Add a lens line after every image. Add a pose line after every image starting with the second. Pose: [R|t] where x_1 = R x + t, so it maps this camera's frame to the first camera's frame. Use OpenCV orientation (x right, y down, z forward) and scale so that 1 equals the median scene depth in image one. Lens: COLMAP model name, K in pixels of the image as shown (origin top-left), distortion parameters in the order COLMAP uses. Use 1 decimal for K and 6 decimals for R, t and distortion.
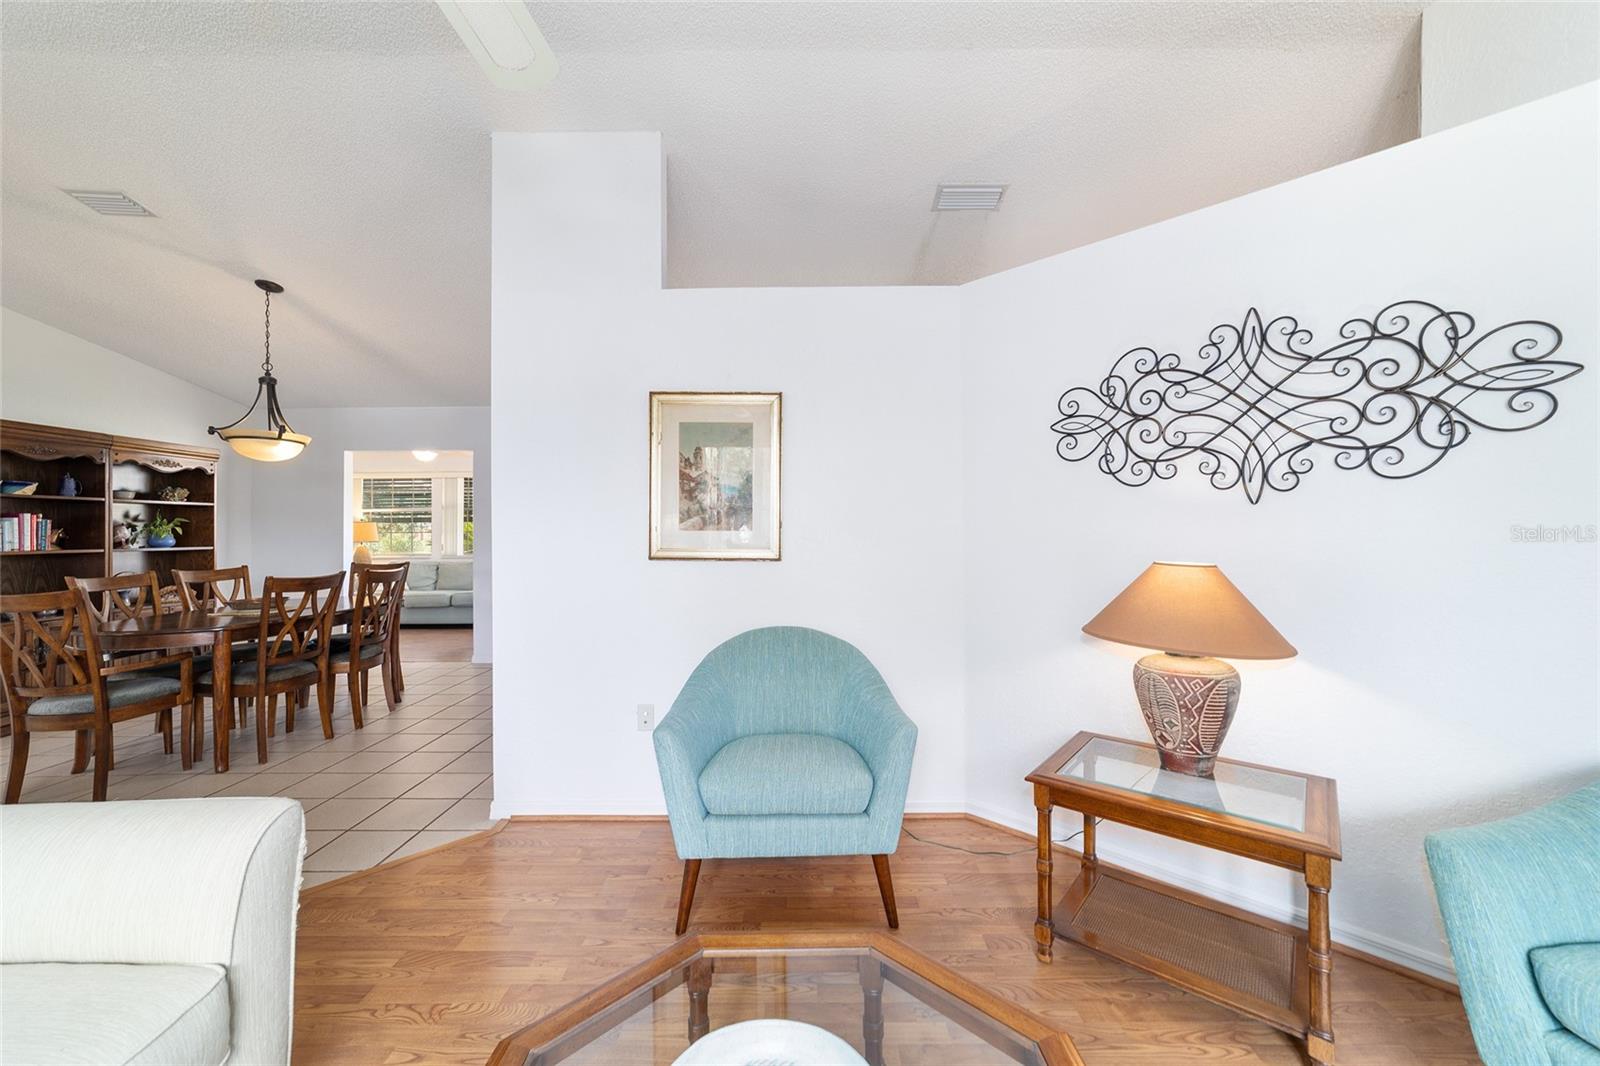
lens RADIAL K [[616.1, 0, 799.4], [0, 616.1, 527.9], [0, 0, 1]] dist [-0.016894, 0.008015]
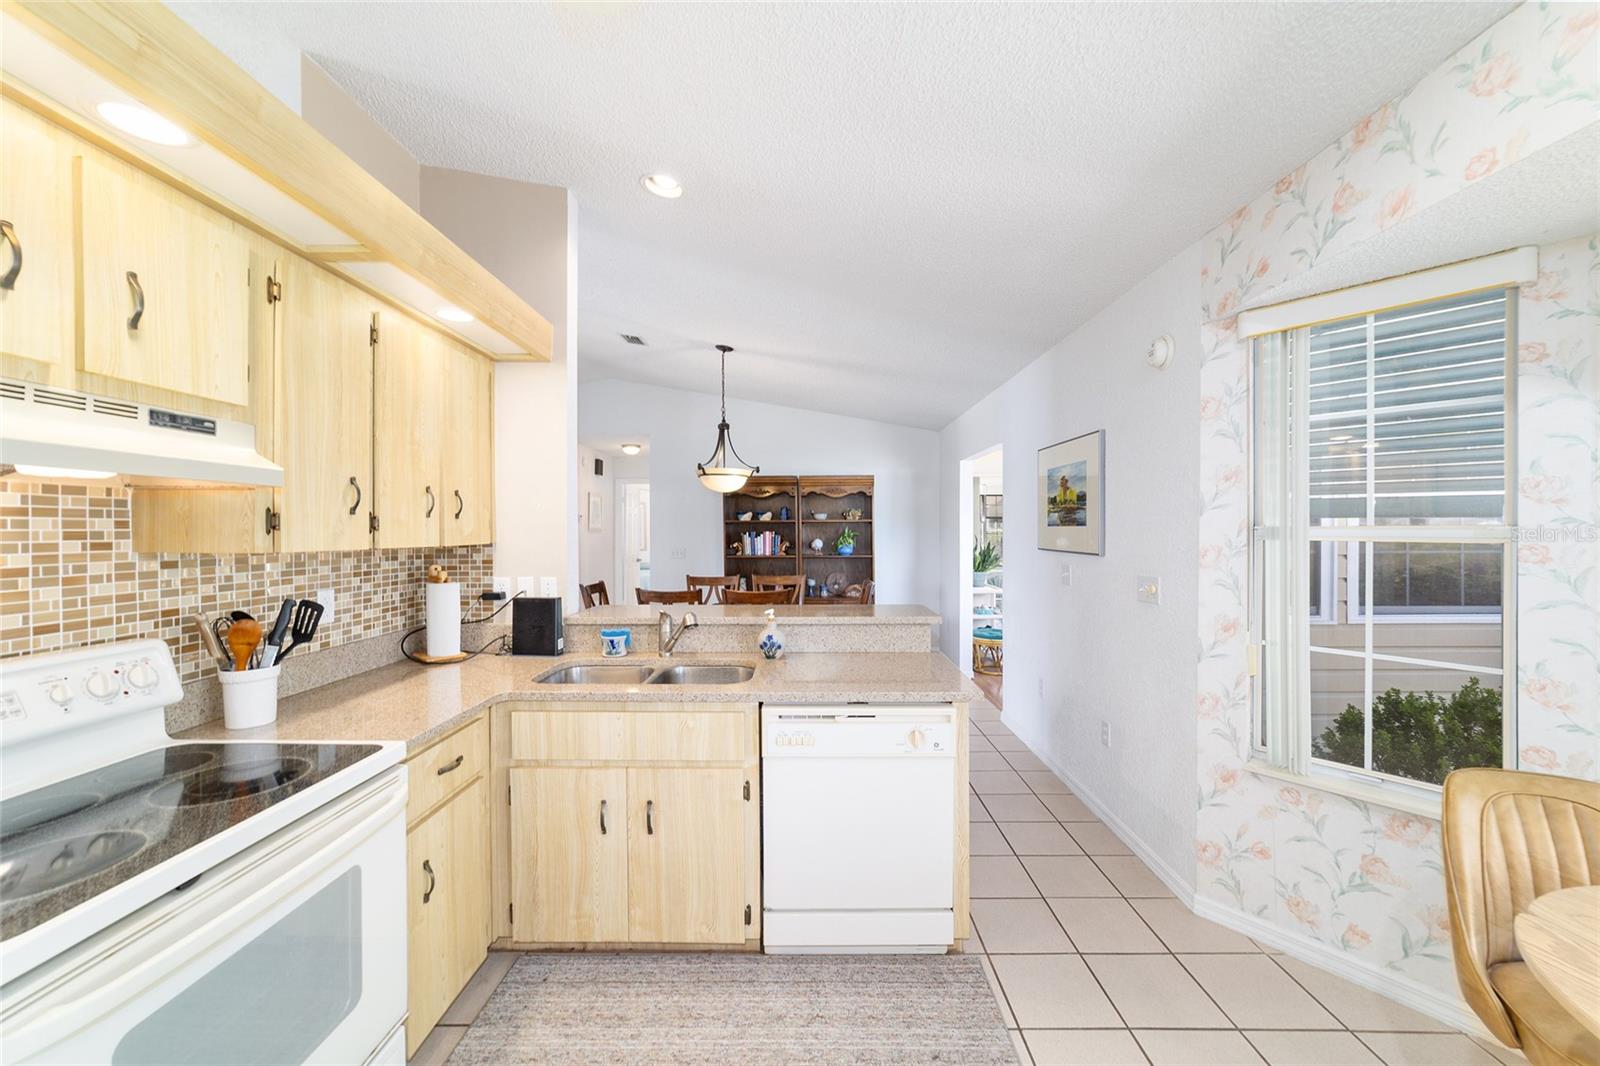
lens RADIAL K [[616.1, 0, 801.1], [0, 616.1, 533.8], [0, 0, 1]] dist [-0.016894, 0.008015]
pose [[-0.003486, 0.014324, -0.999891, 0.519709], [0.009824, 0.999850, 0.014289, -0.060232], [0.999946, -0.009773, -0.003626, 1.656815]]
